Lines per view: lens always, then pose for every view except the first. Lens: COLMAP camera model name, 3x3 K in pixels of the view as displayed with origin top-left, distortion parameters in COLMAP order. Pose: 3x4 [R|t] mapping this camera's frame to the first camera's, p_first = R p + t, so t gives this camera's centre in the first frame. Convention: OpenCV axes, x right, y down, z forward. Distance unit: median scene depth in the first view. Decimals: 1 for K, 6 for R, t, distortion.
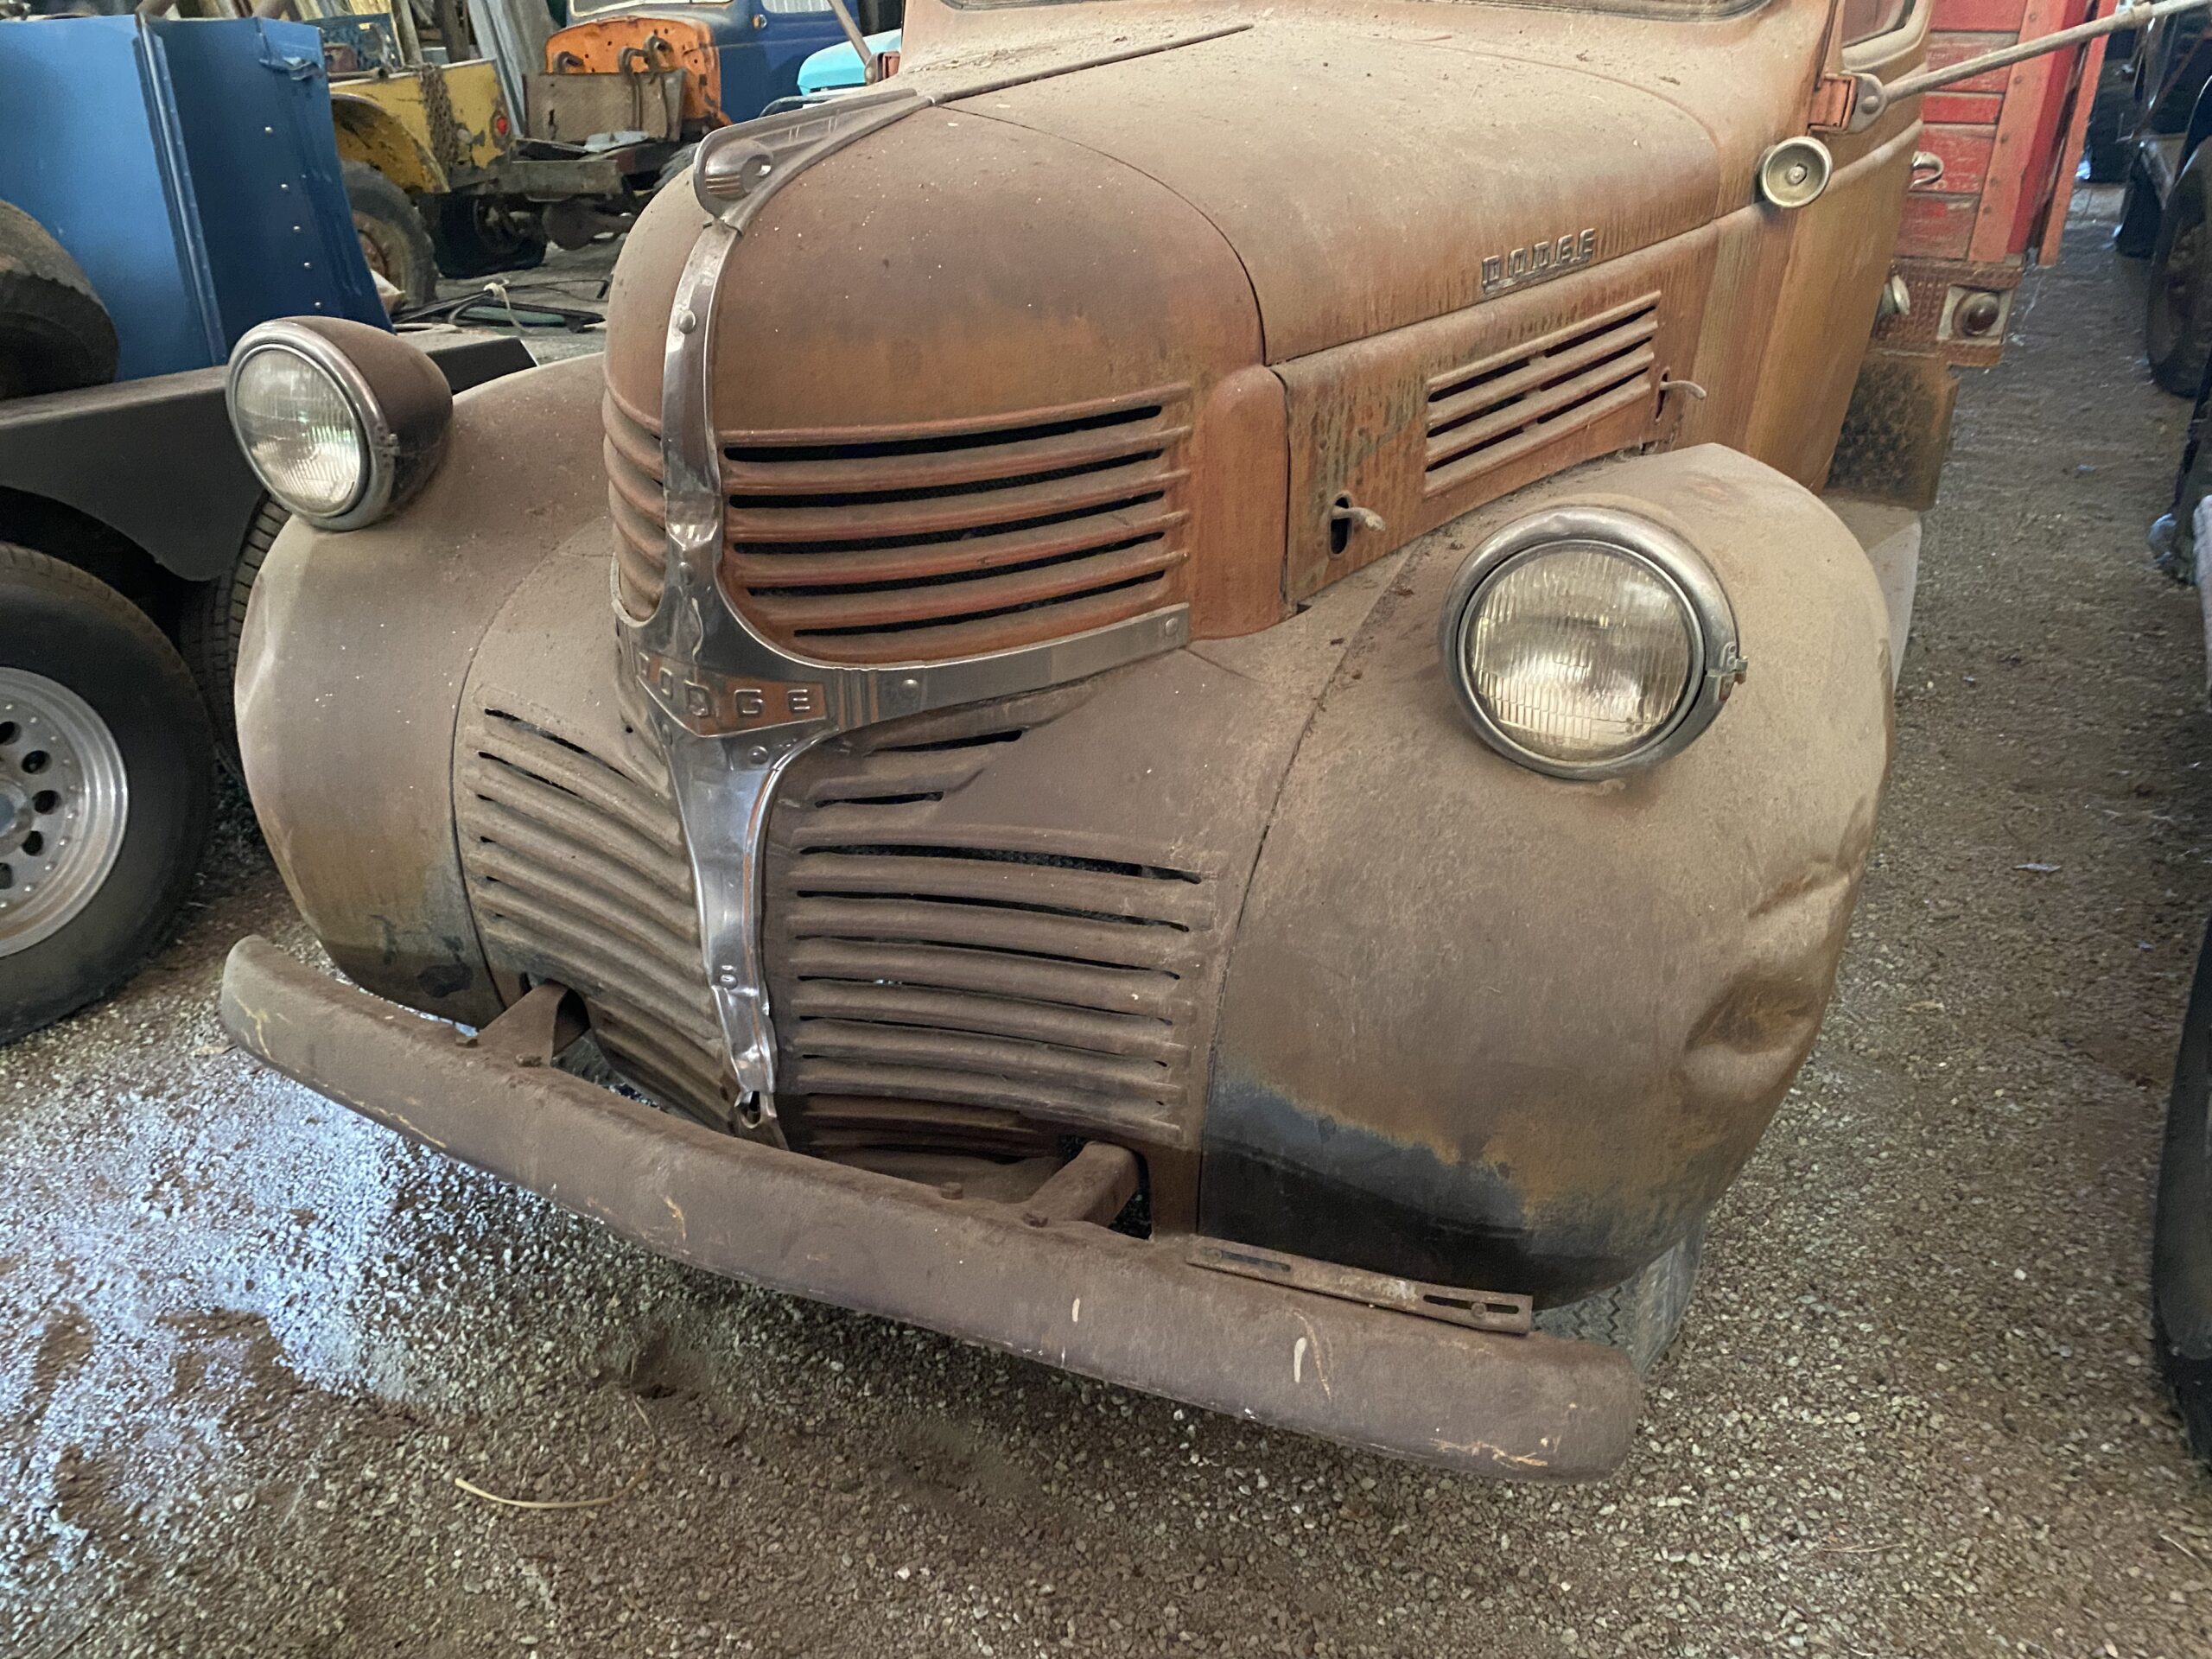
lens RADIAL K [[1701.5, 0, 1098.0], [0, 1701.5, 834.0], [0, 0, 1]] dist [0.037968, -0.033783]
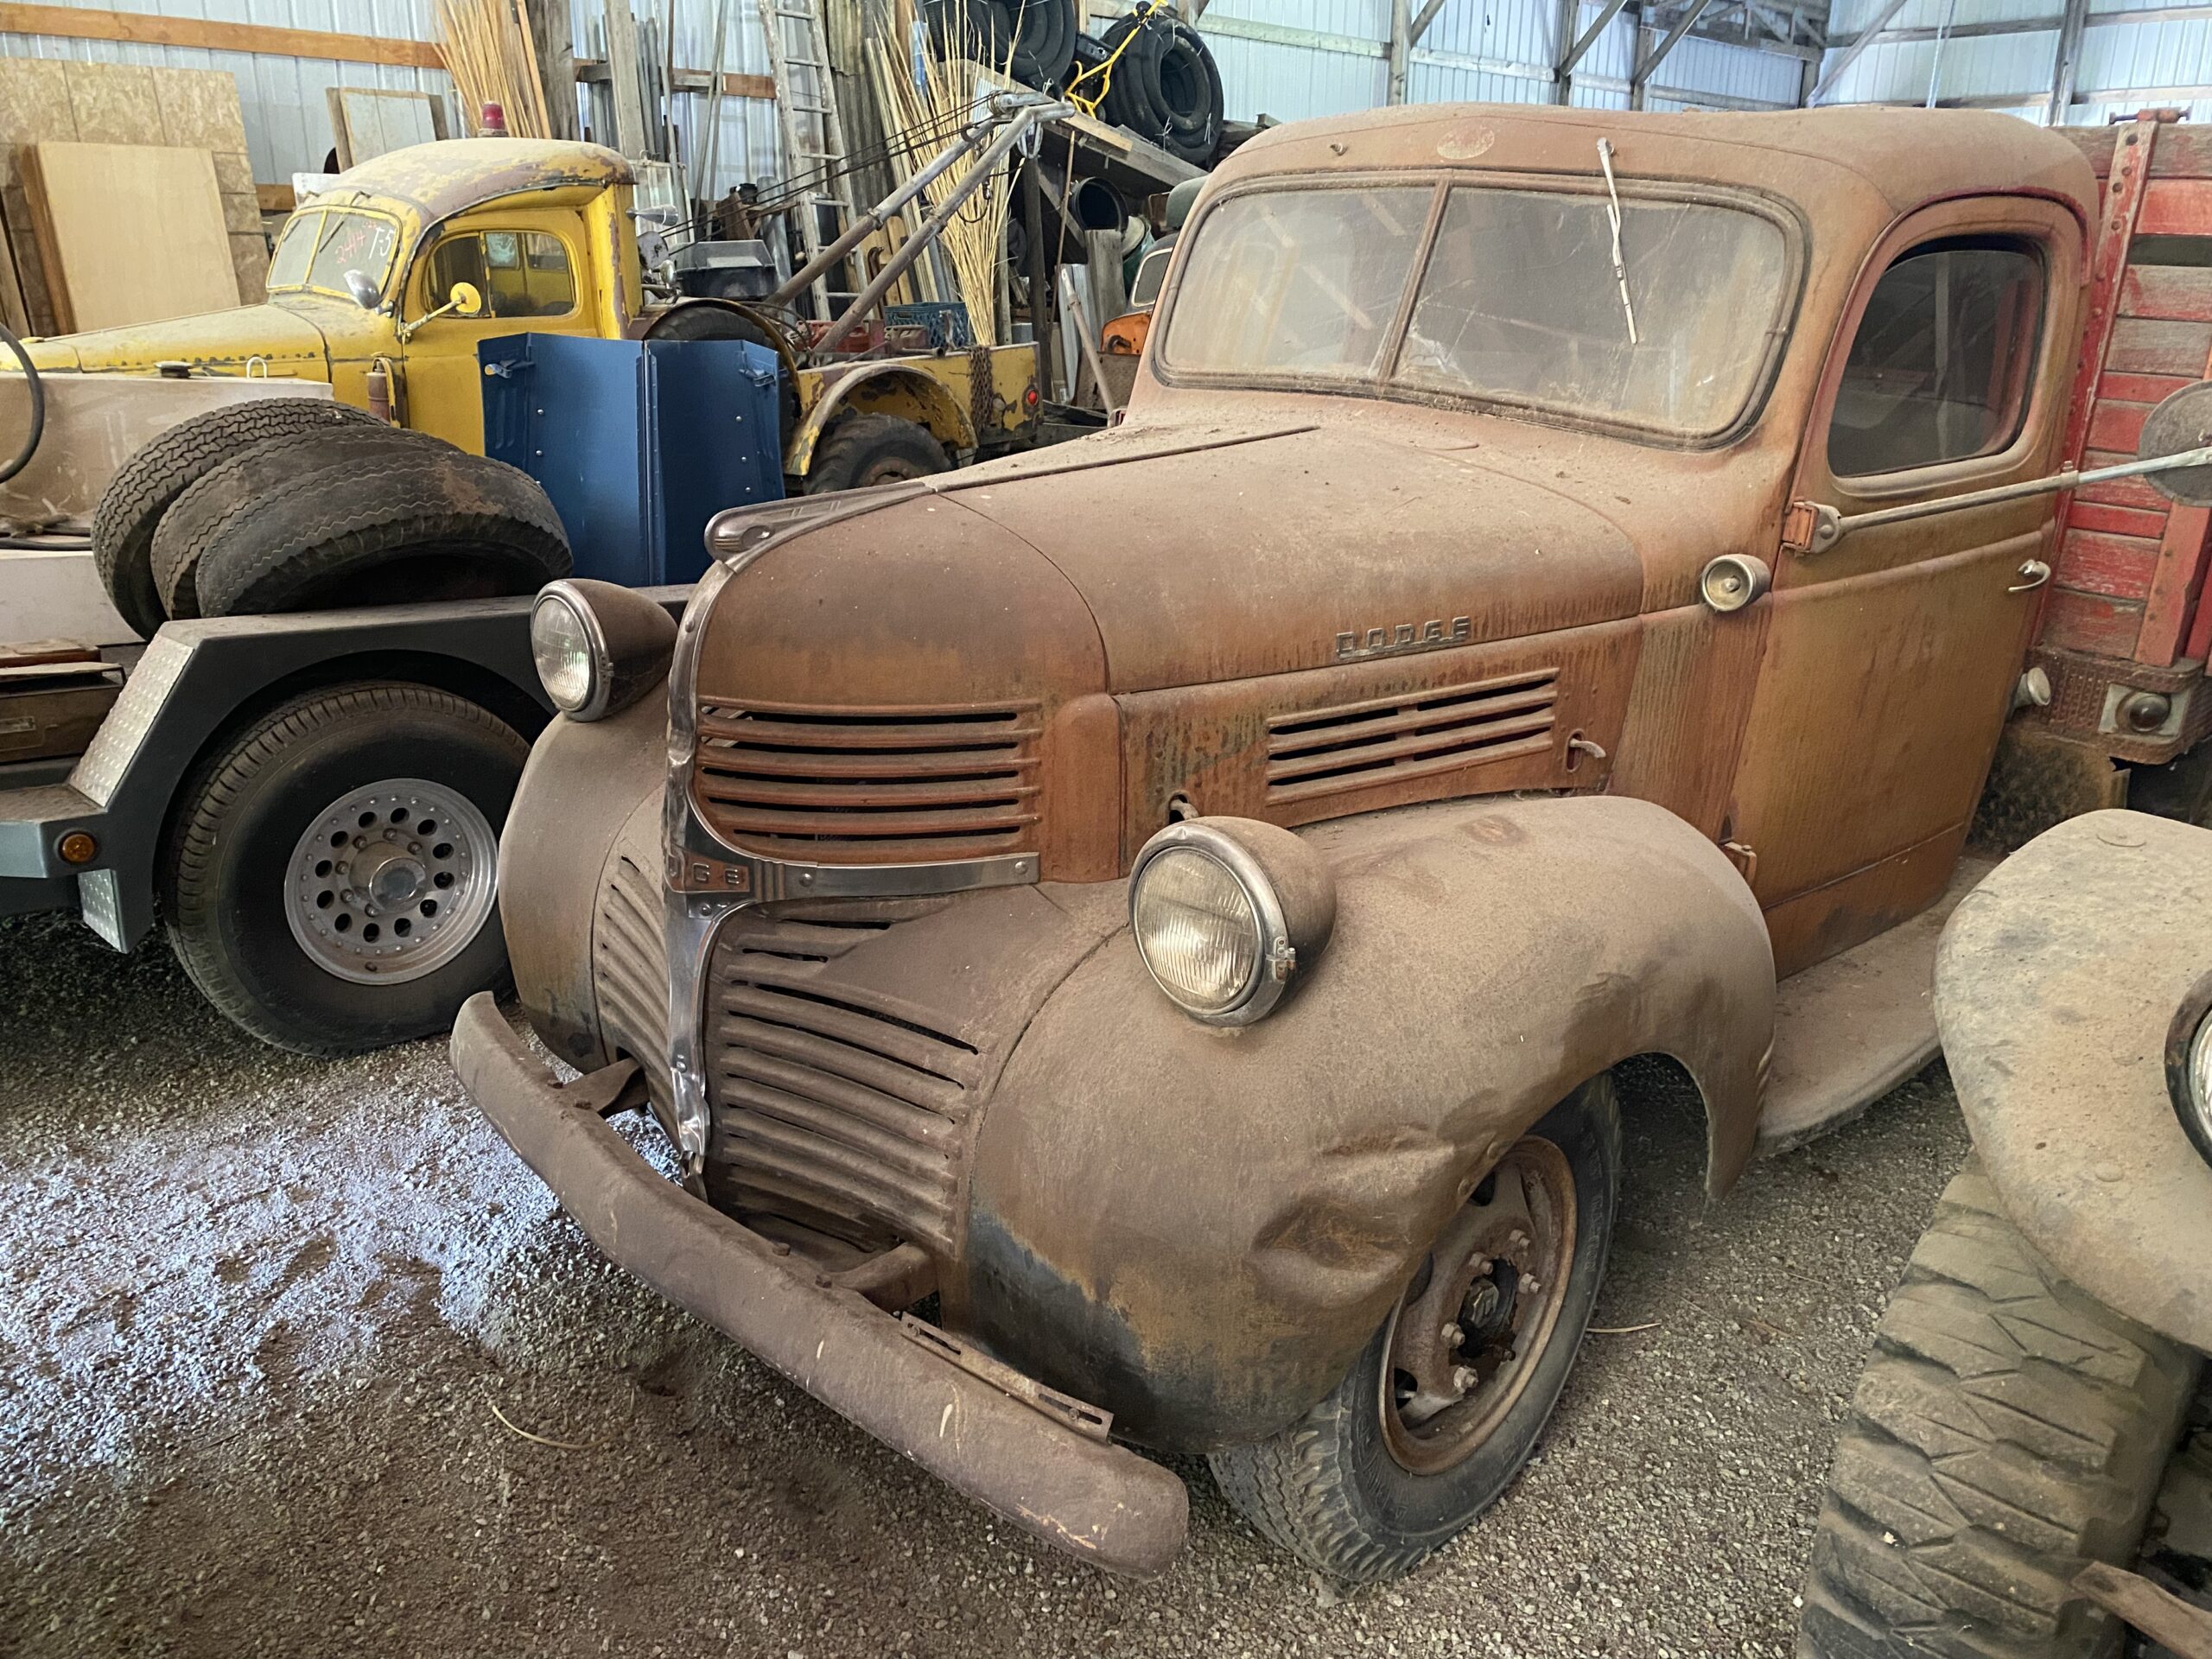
lens RADIAL K [[1709.2, 0, 1103.6], [0, 1709.2, 807.3], [0, 0, 1]] dist [0.038338, -0.030477]
pose [[0.939972, 0.142452, -0.310096, 0.417500], [-0.186866, 0.975220, -0.118439, -0.016351], [0.285540, 0.169275, 0.943299, -0.223353]]
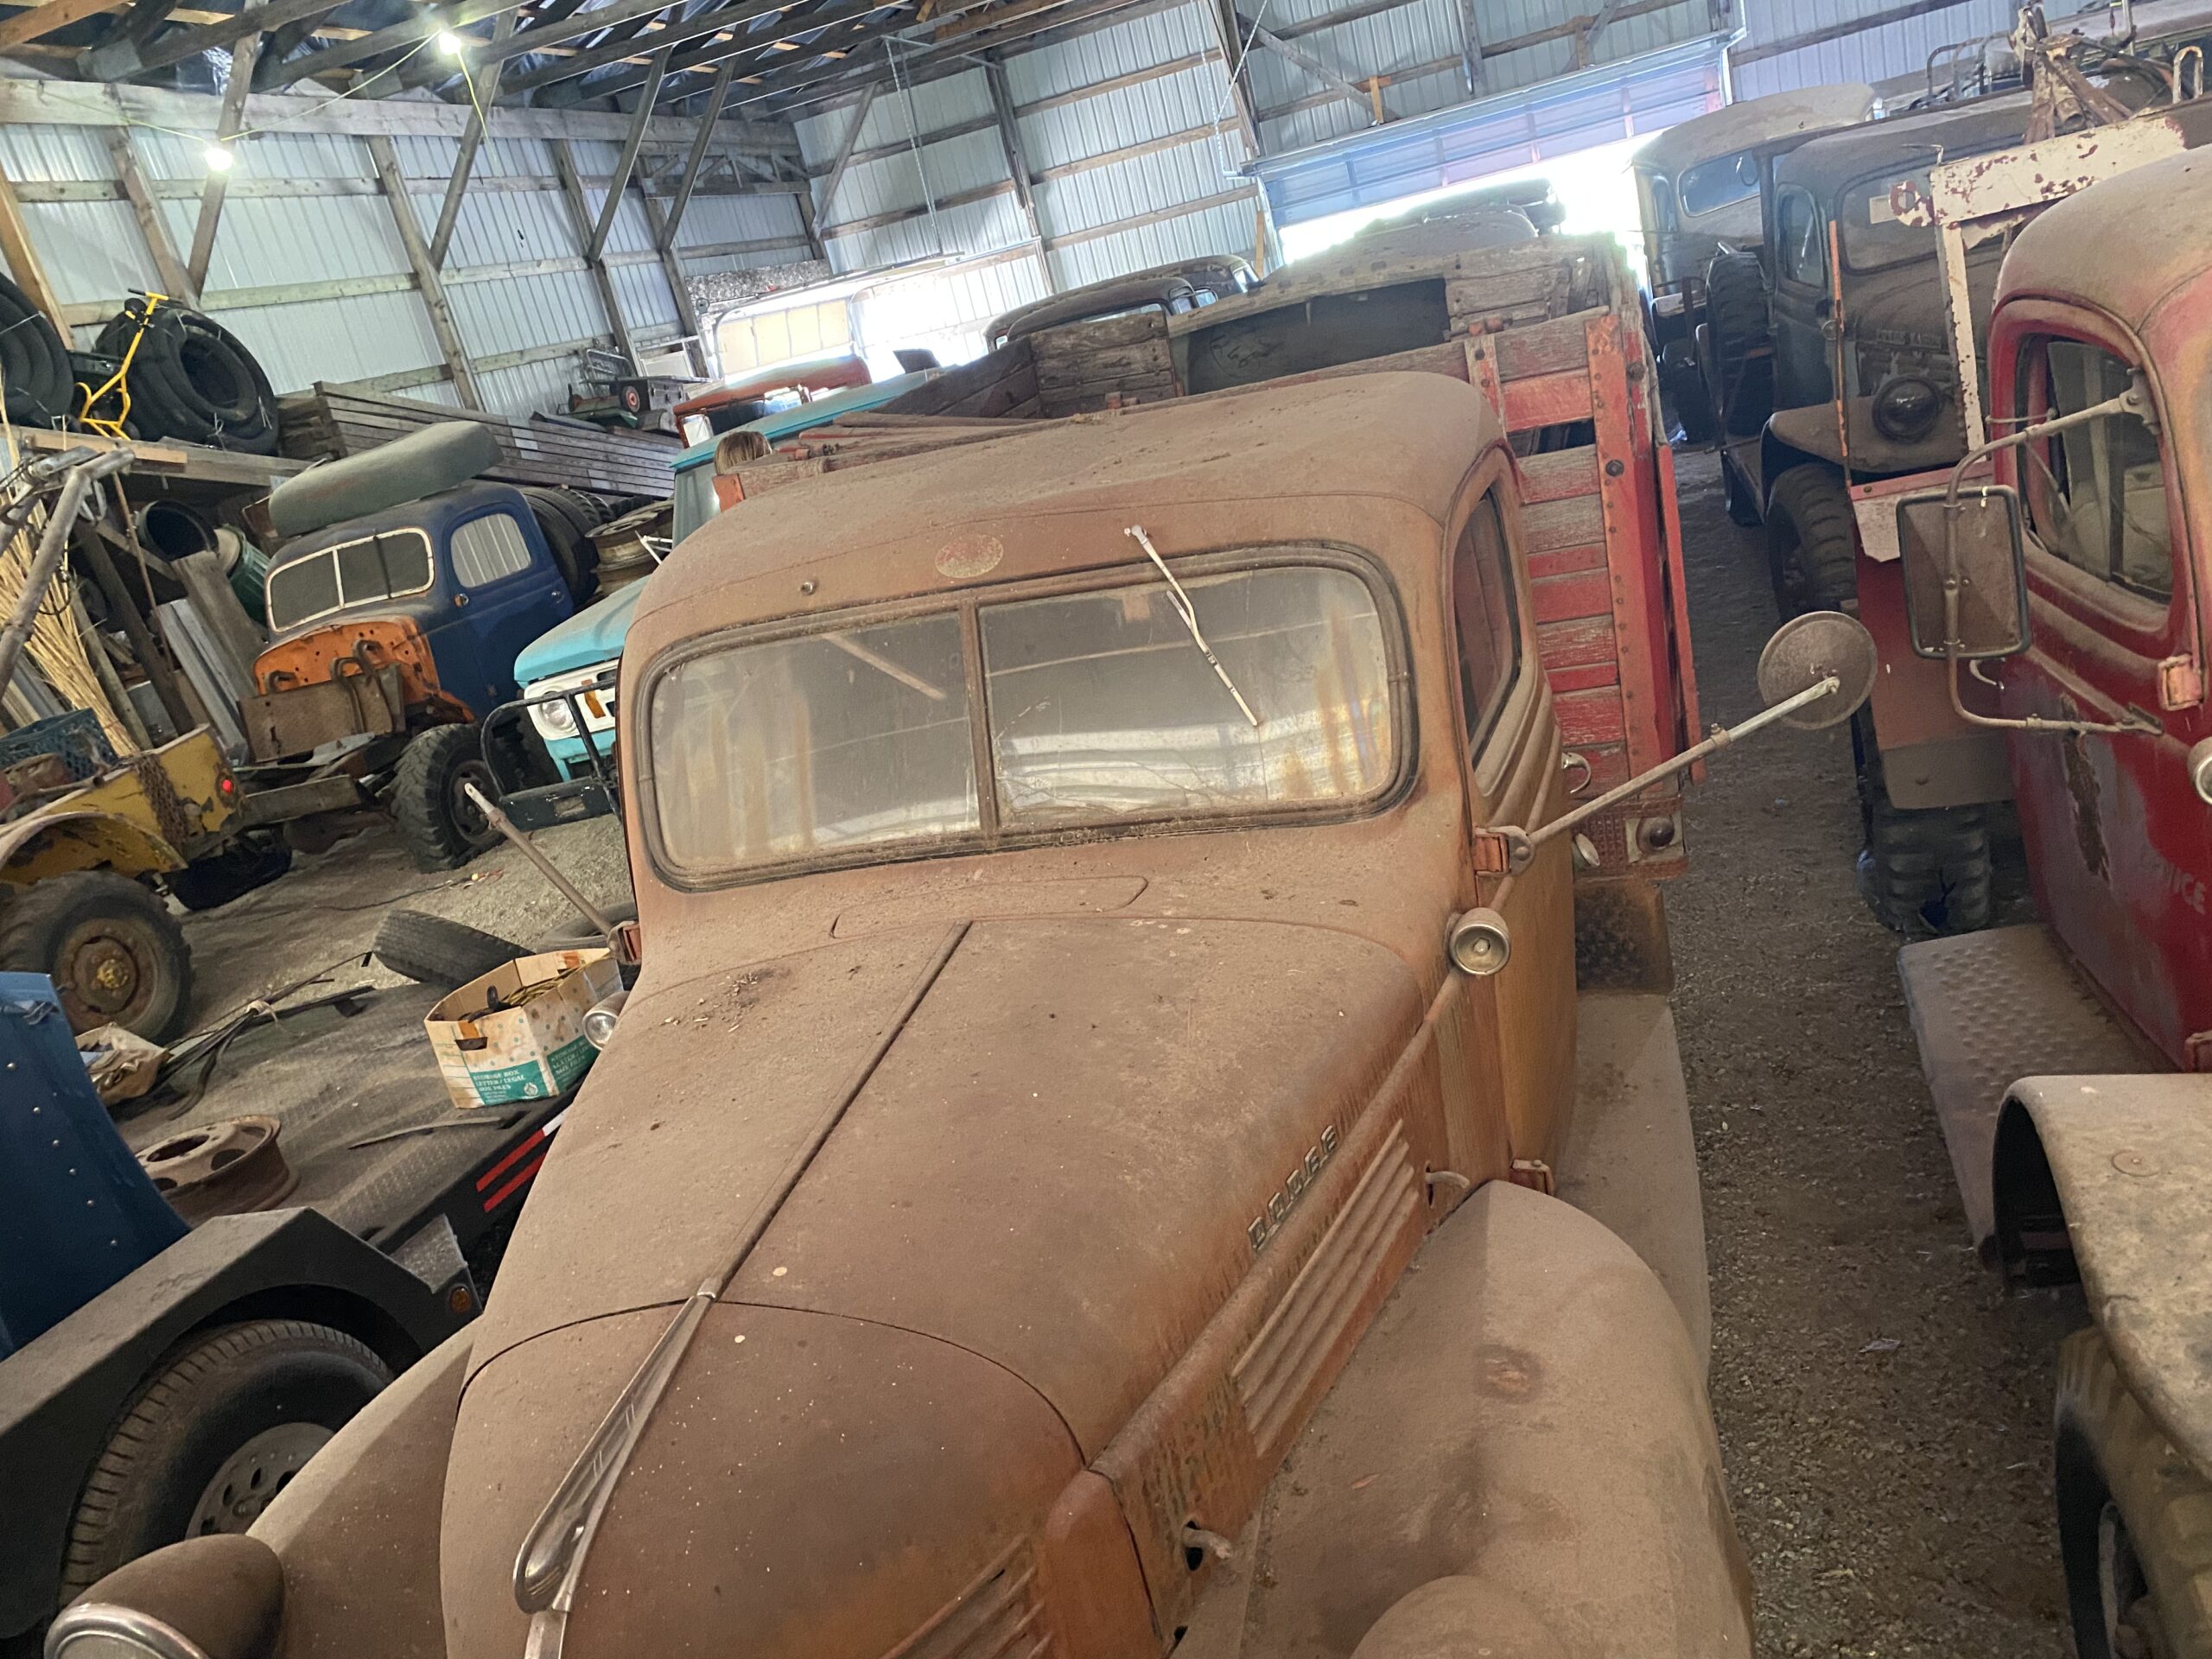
lens RADIAL K [[1701.5, 0, 1098.0], [0, 1701.5, 834.0], [0, 0, 1]] dist [0.037968, -0.033783]
pose [[0.960341, -0.252090, 0.119149, 0.061008], [0.268443, 0.951446, -0.150627, -0.380009], [-0.075393, 0.176638, 0.981384, -0.078348]]
